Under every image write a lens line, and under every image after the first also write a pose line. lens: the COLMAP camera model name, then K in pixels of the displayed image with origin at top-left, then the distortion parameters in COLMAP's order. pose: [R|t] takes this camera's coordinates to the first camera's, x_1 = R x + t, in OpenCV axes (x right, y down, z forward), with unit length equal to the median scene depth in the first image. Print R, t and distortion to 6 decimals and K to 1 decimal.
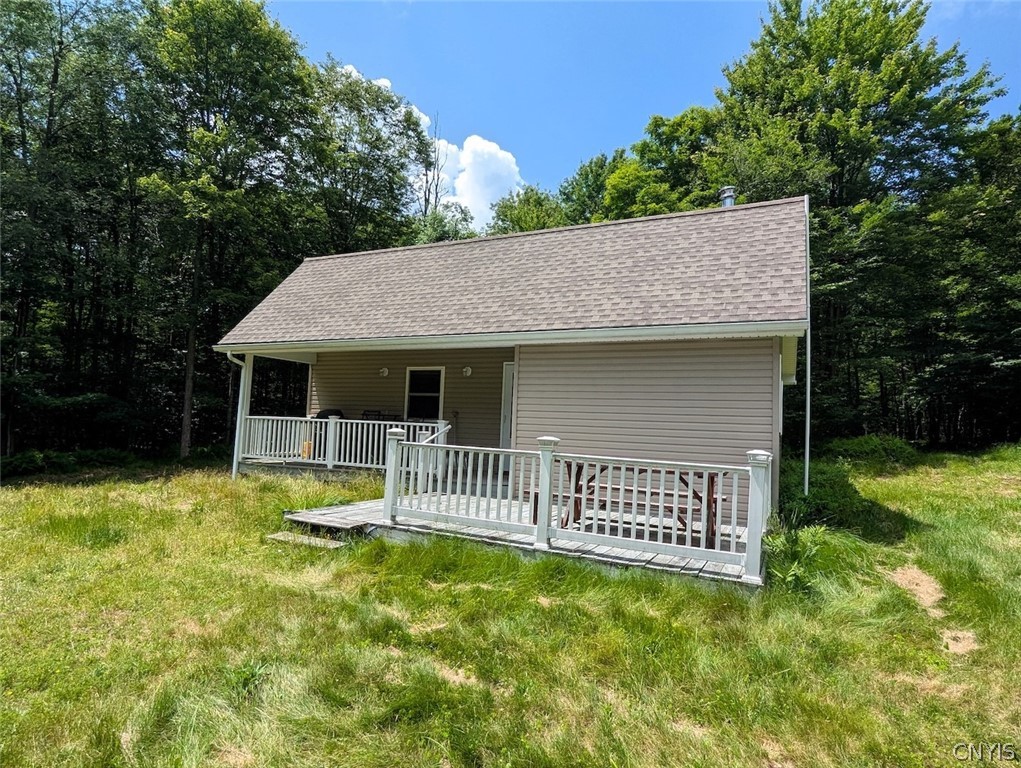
lens RADIAL K [[561.5, 0, 512.0], [0, 561.5, 396.0], [0, 0, 1]] dist [-0.001849, -0.002908]
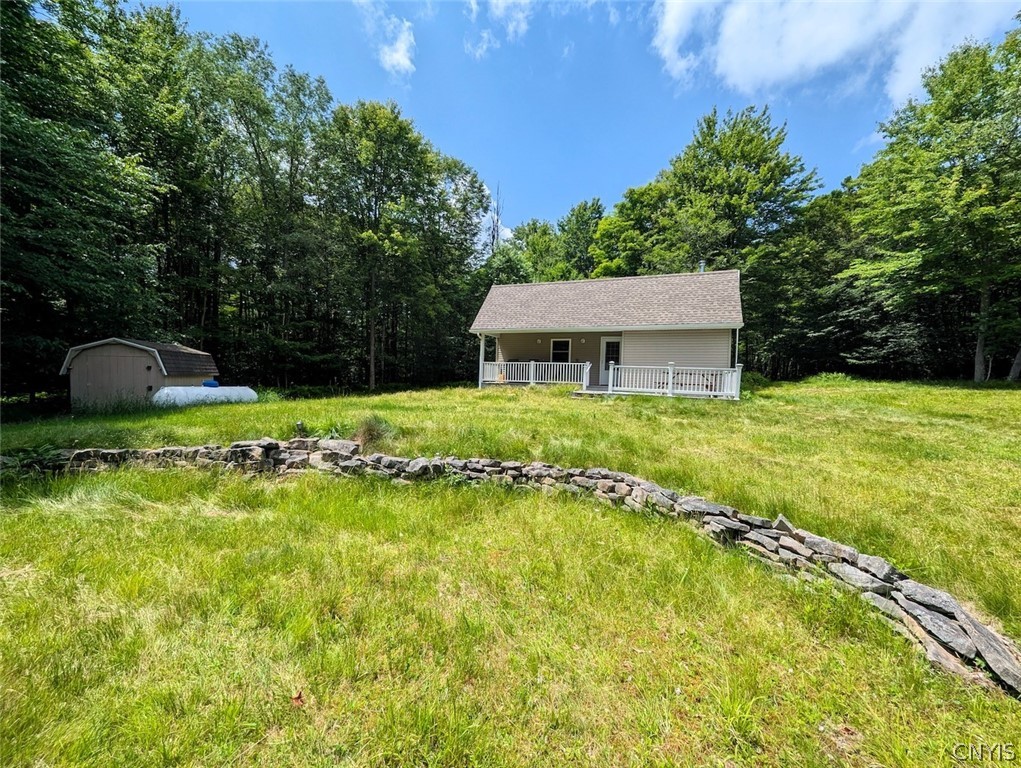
lens RADIAL K [[405.7, 0, 512.6], [0, 405.7, 391.5], [0, 0, 1]] dist [0.000460, -0.000357]
pose [[0.997058, -0.014039, 0.075360, -0.239177], [0.007465, 0.996196, 0.086819, 0.006919], [-0.076293, -0.086001, 0.993370, -0.295296]]
